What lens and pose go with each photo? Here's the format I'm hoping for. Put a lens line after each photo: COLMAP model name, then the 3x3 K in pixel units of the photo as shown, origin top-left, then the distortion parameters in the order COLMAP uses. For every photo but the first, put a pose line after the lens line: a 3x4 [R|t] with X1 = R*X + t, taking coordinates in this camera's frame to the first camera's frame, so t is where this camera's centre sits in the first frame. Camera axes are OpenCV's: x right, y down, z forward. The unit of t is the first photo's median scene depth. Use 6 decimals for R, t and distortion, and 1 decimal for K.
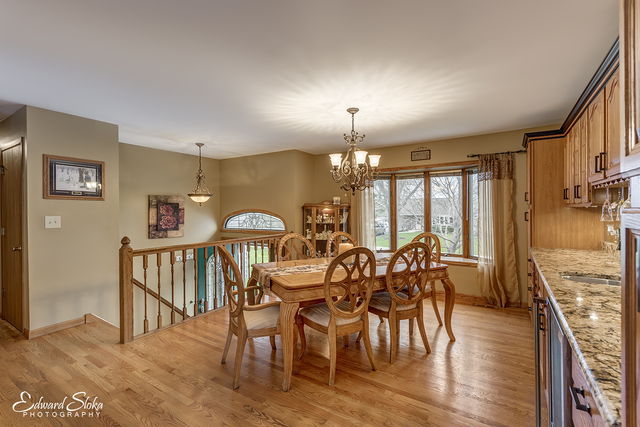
lens RADIAL K [[302.3, 0, 321.7], [0, 302.3, 211.4], [0, 0, 1]] dist [0.005007, 0.000157]
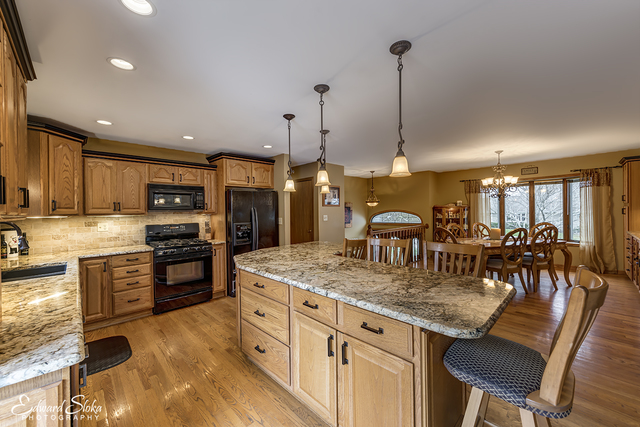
lens RADIAL K [[249.3, 0, 322.6], [0, 249.3, 214.6], [0, 0, 1]] dist [0.000993, 0.000193]
pose [[0.968268, -0.015619, -0.249427, -0.402248], [0.019488, 0.999725, 0.013049, -0.010449], [0.249155, -0.017495, 0.968306, -0.497914]]
